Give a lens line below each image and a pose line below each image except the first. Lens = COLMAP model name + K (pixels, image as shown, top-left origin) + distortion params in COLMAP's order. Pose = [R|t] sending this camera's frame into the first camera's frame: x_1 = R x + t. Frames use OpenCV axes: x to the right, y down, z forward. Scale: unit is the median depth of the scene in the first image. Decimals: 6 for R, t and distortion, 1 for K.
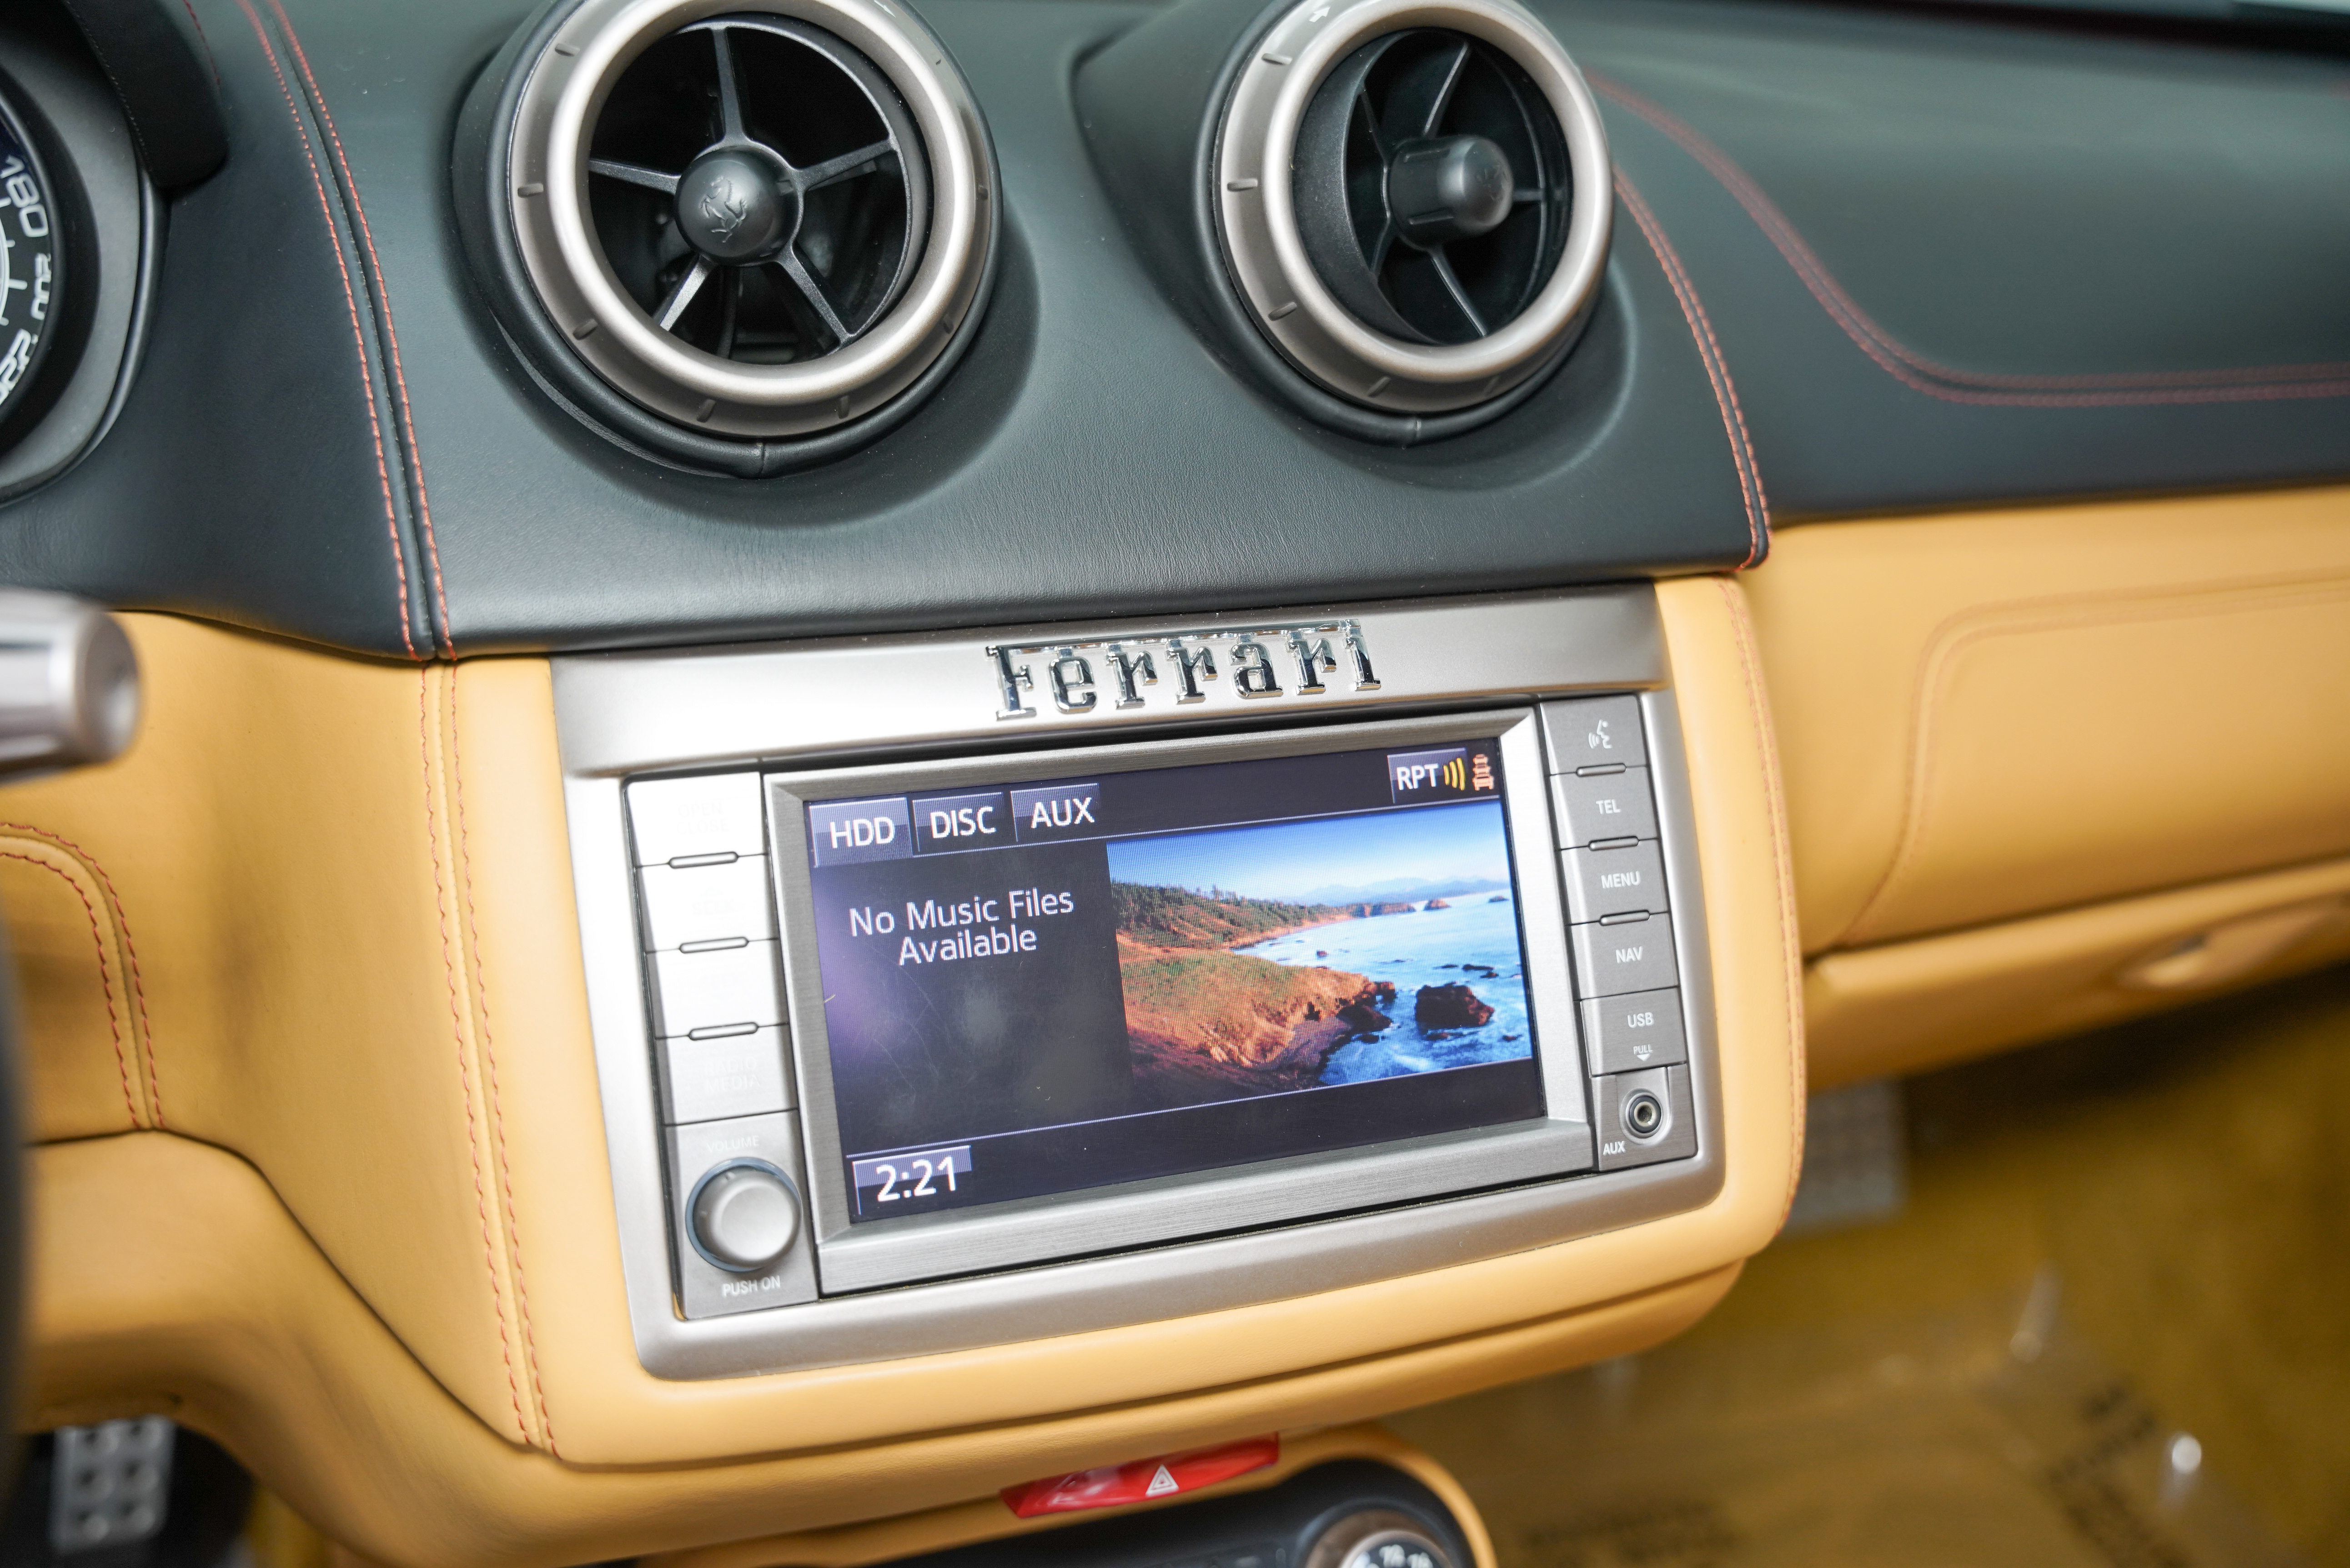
lens RADIAL K [[2436.7, 0, 1175.0], [0, 2436.7, 784.0], [0, 0, 1]] dist [-0.086097, 0.198570]
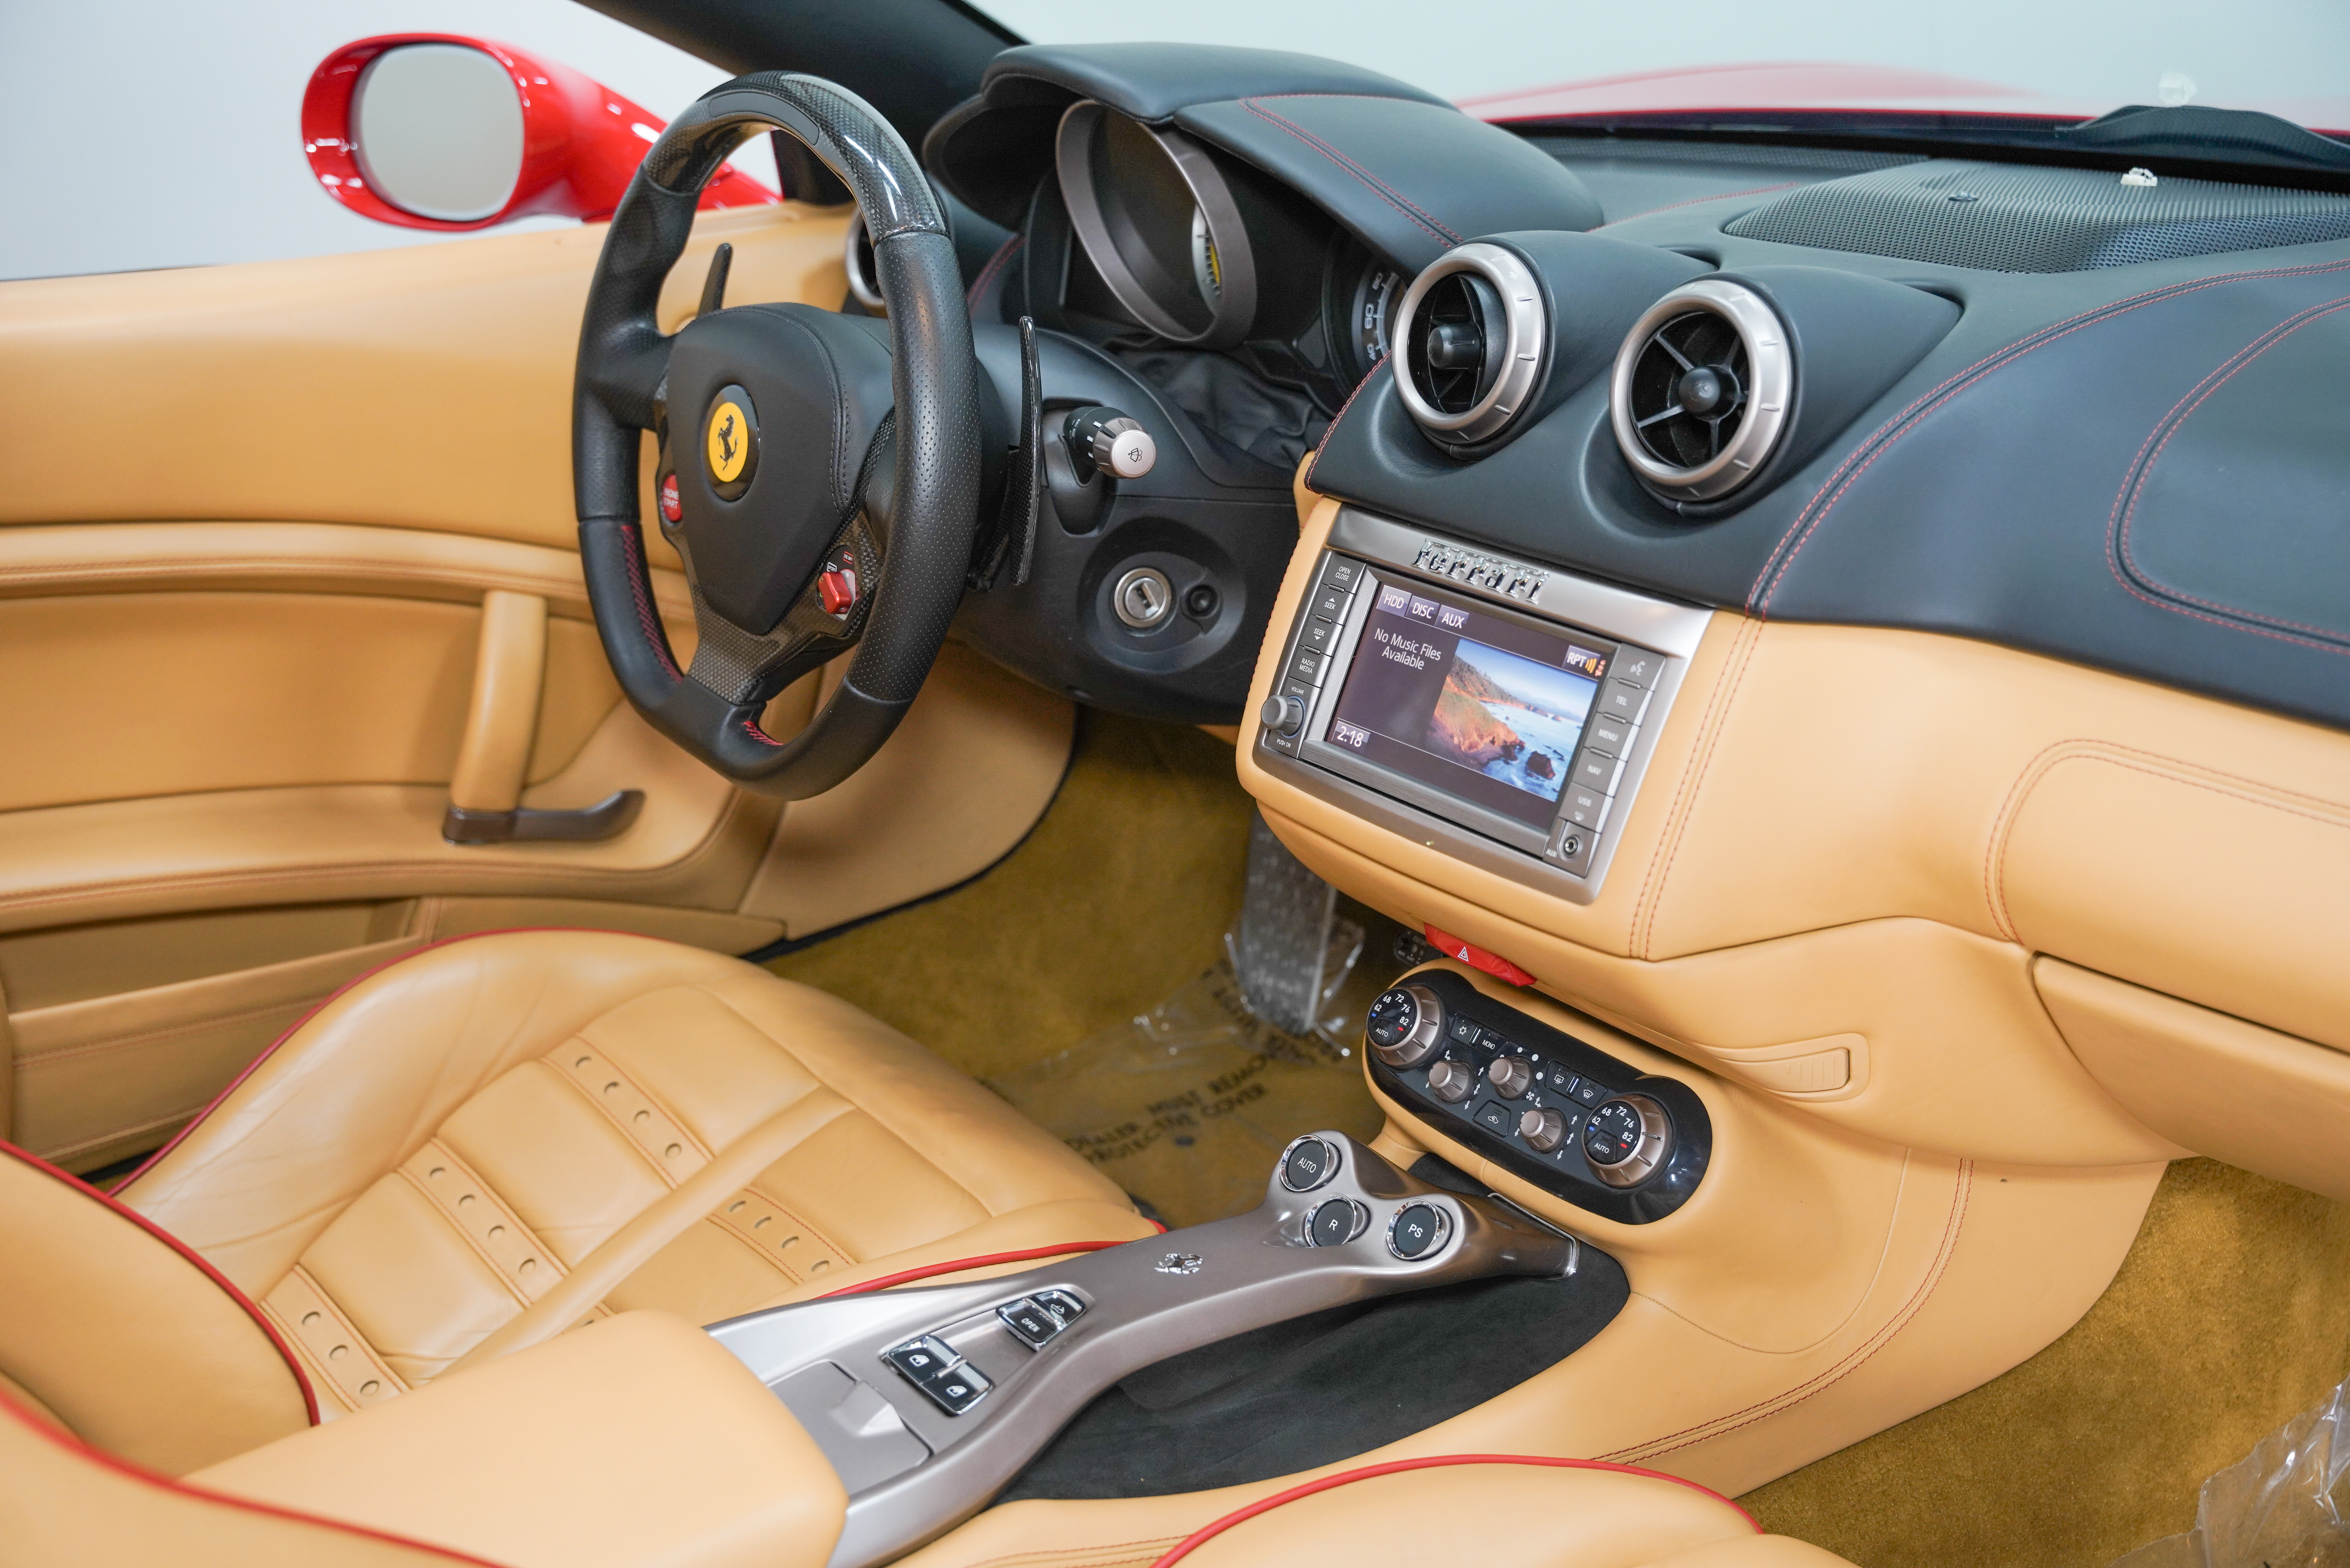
lens RADIAL K [[2516.8, 0, 1179.3], [0, 2516.8, 807.3], [0, 0, 1]] dist [-0.057423, 0.253805]
pose [[0.279082, 0.303933, -0.910899, 2.057011], [-0.305452, 0.927418, 0.215861, -0.252941], [0.910392, 0.217993, 0.351662, -0.042172]]
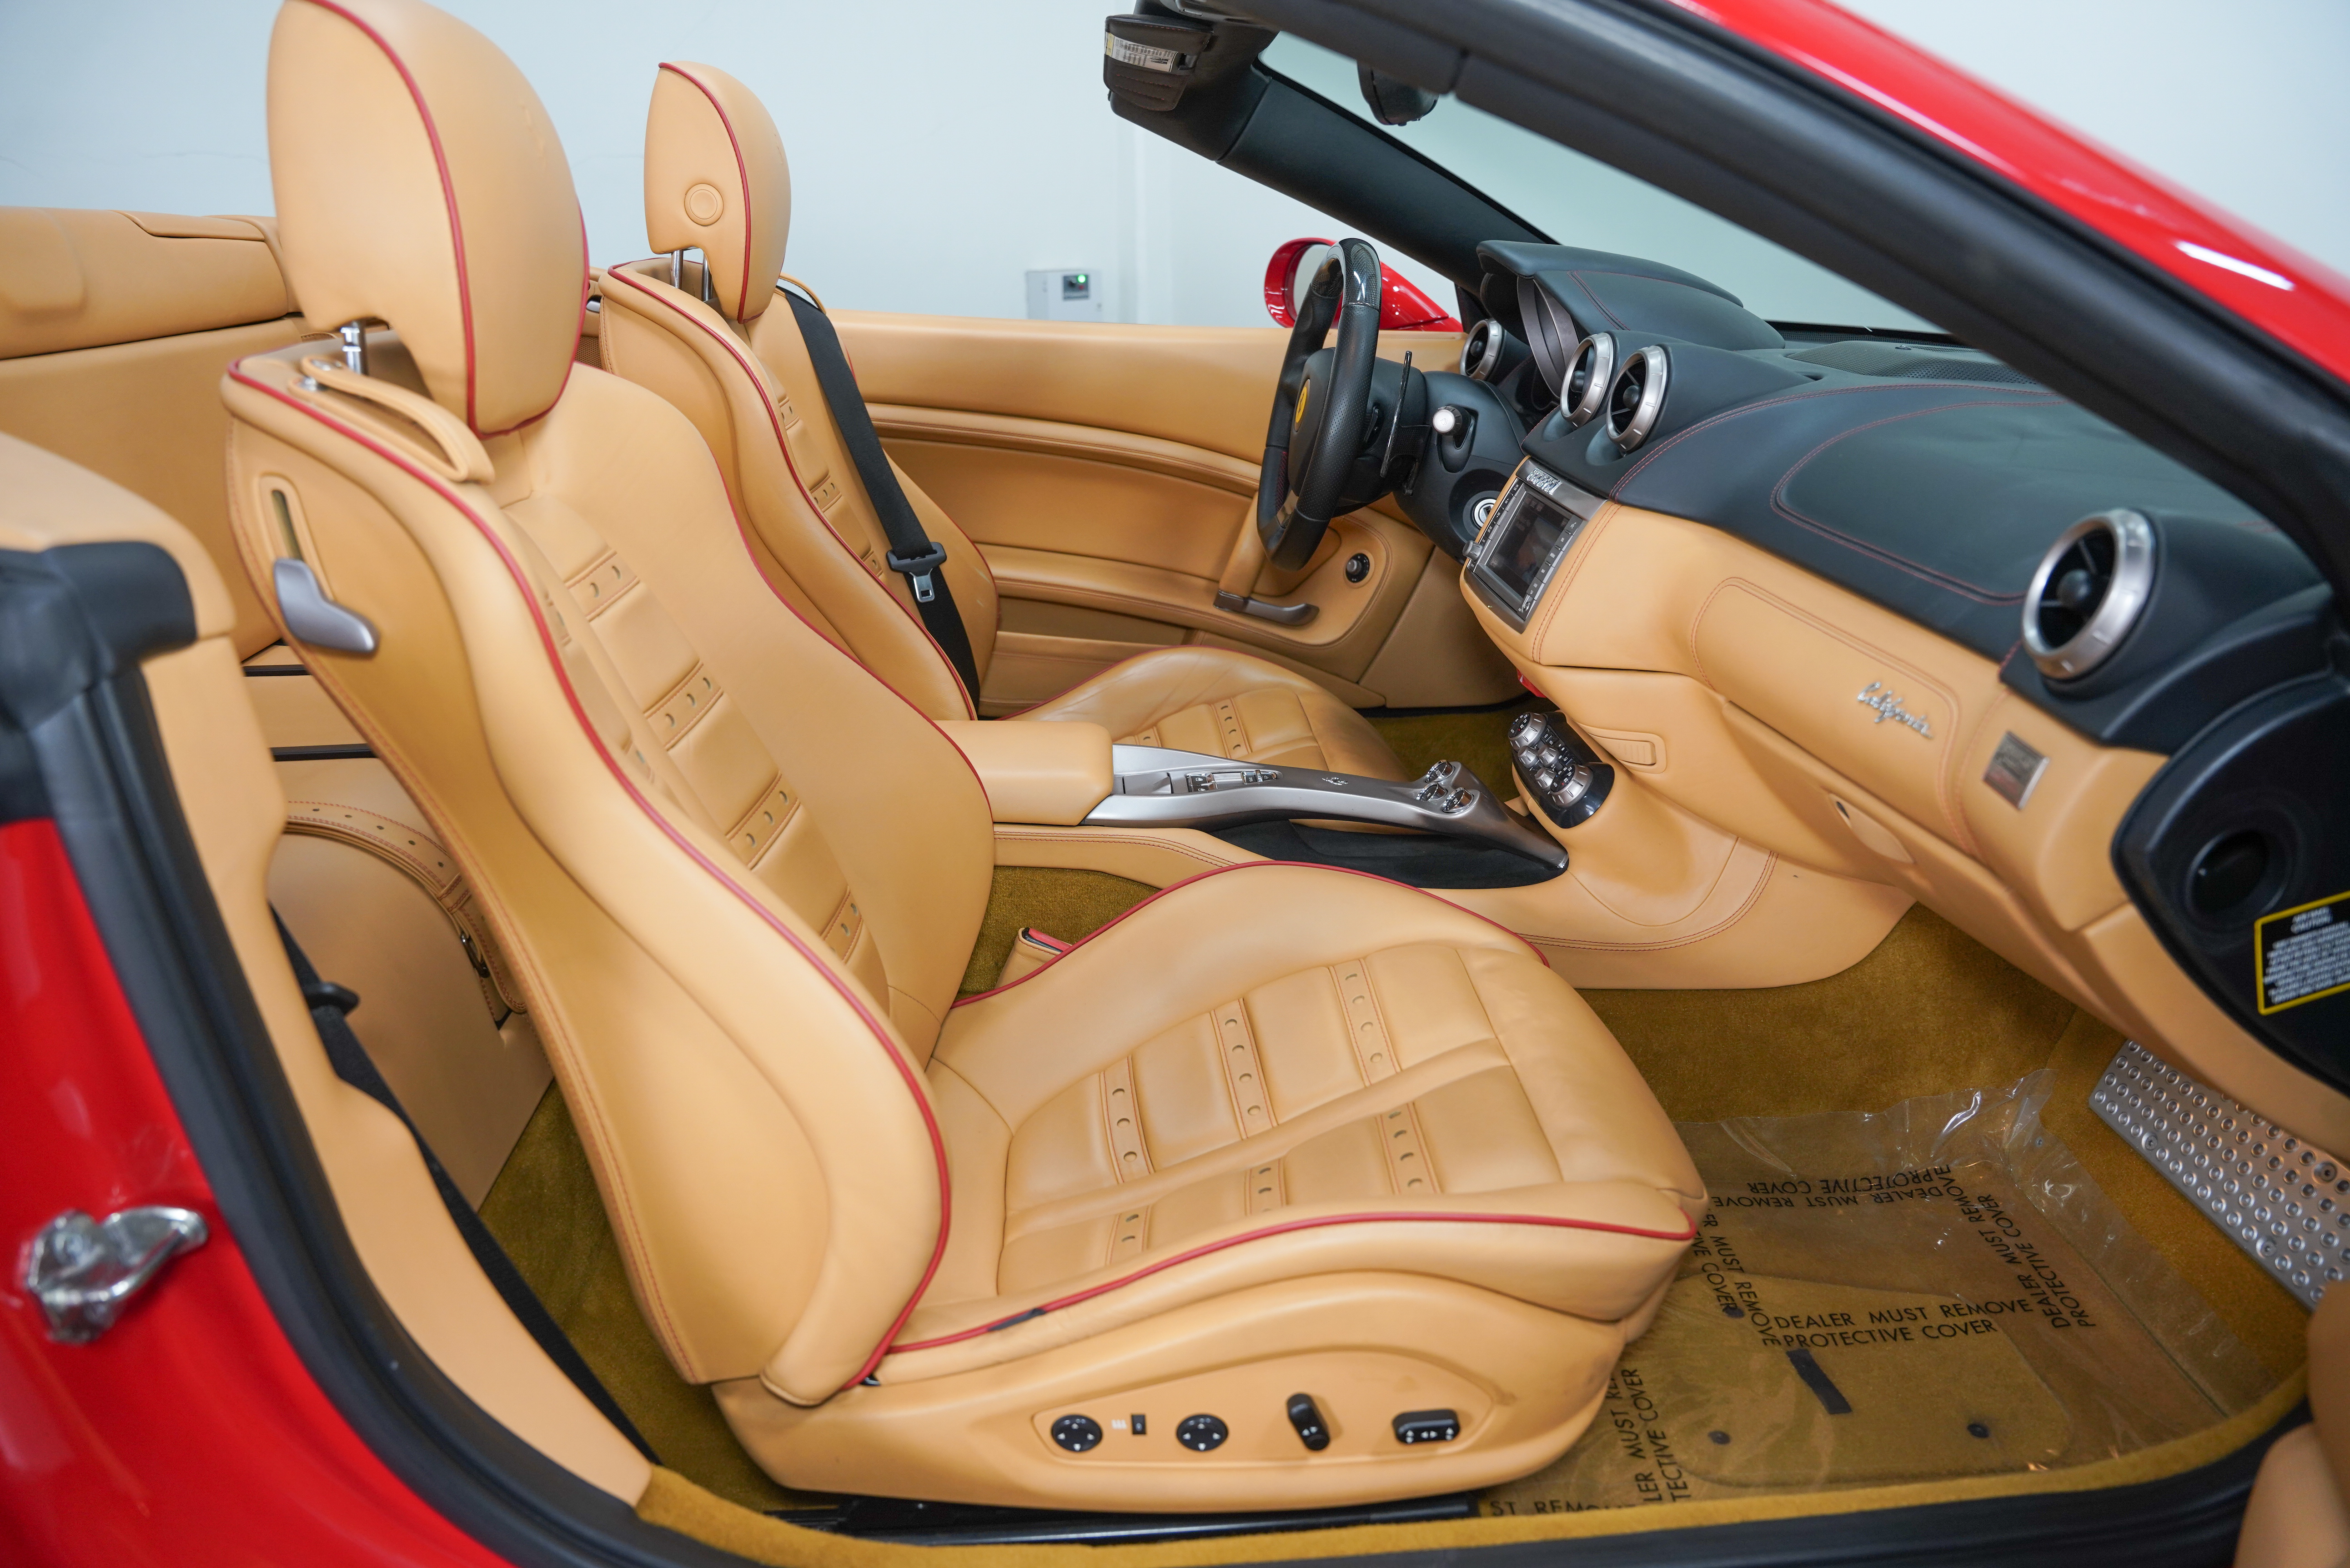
lens RADIAL K [[1625.9, 0, 1168.1], [0, 1625.9, 772.6], [0, 0, 1]] dist [-0.115695, 0.000715]
pose [[-0.294213, 0.278290, -0.914327, 3.049917], [-0.363464, 0.852210, 0.376339, -0.450040], [0.883930, 0.443049, -0.149583, 1.027551]]
